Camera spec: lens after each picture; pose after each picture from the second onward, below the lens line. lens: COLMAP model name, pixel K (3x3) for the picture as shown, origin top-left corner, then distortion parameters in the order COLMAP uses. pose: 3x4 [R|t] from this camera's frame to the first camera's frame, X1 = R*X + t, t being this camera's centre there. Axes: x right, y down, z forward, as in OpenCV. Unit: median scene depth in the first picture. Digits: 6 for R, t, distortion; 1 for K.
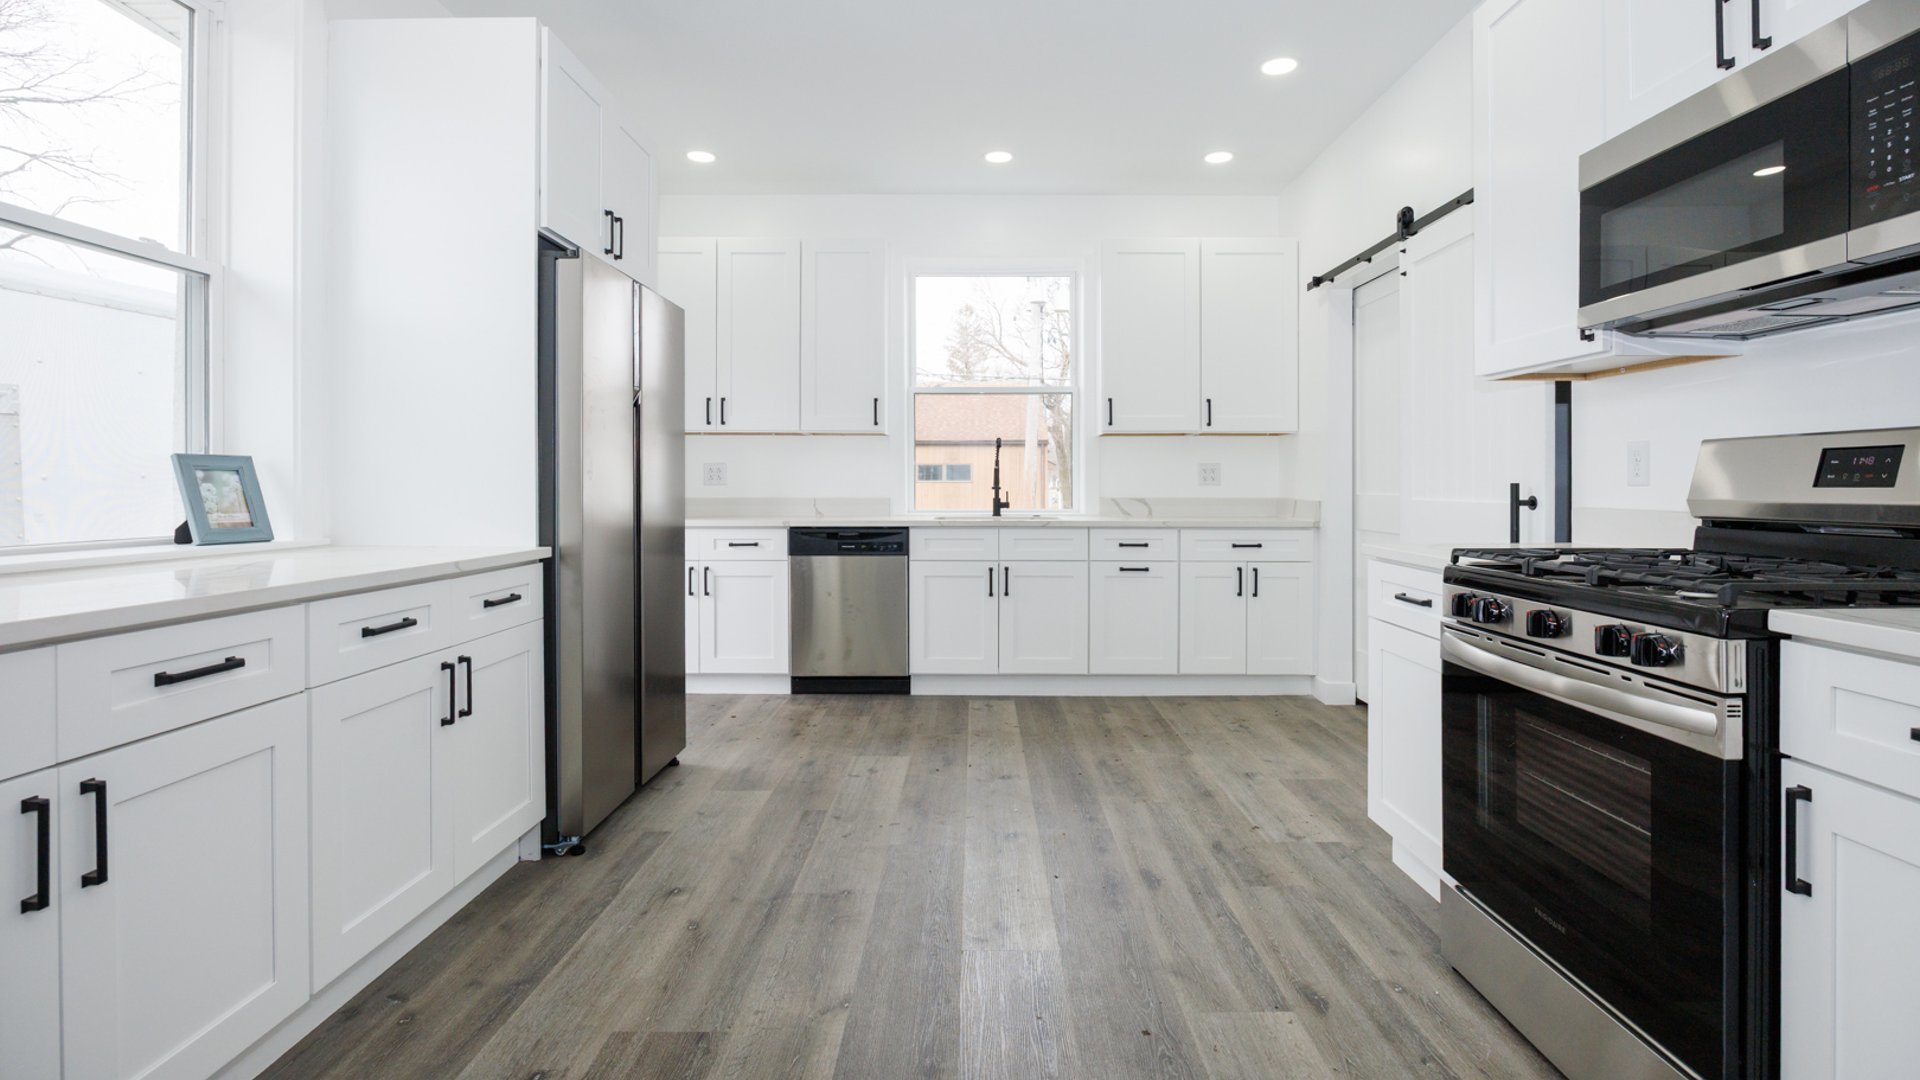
lens RADIAL K [[880.2, 0, 951.1], [0, 880.2, 498.9], [0, 0, 1]] dist [-0.020764, 0.000534]
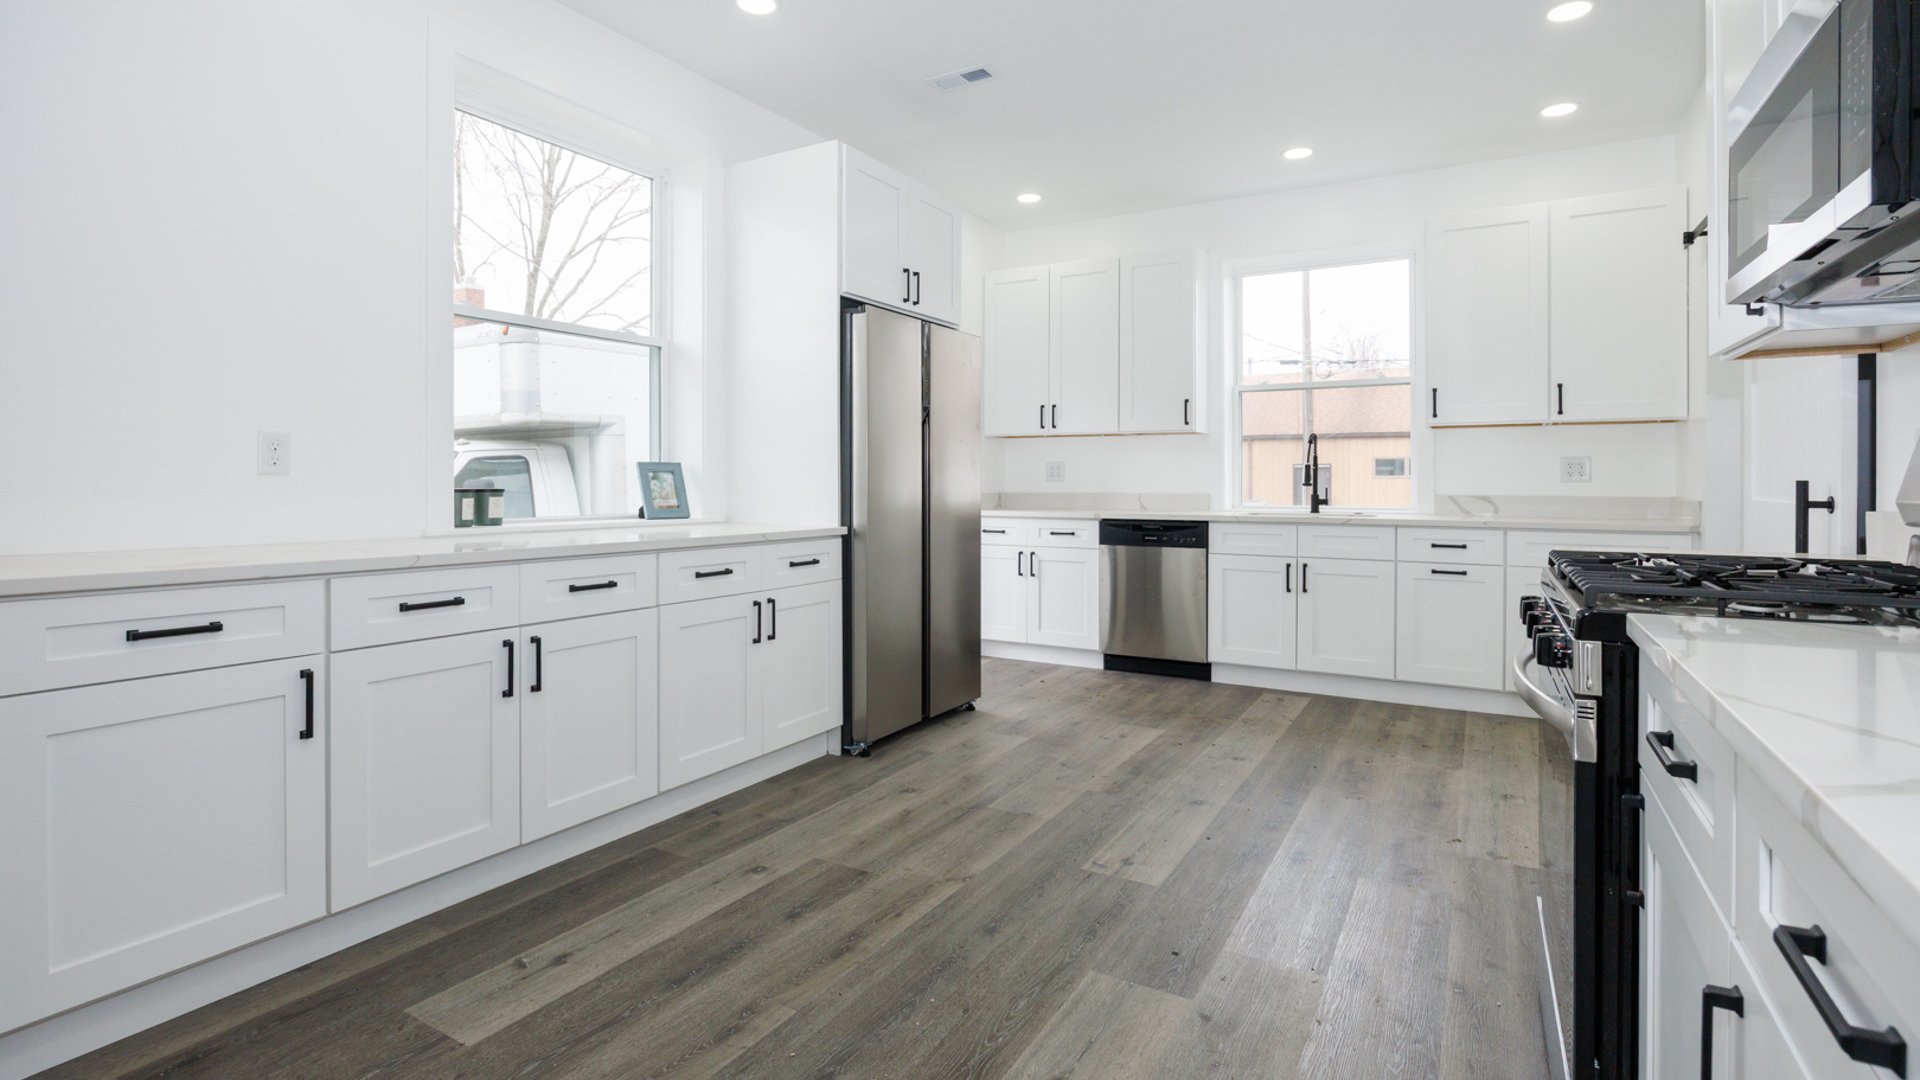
lens RADIAL K [[880.2, 0, 951.1], [0, 880.2, 498.9], [0, 0, 1]] dist [-0.020764, 0.000534]
pose [[0.867107, 0.010451, -0.498012, 0.355661], [-0.007756, 0.999942, 0.007480, -0.000278], [0.498061, -0.002623, 0.867138, -0.104199]]
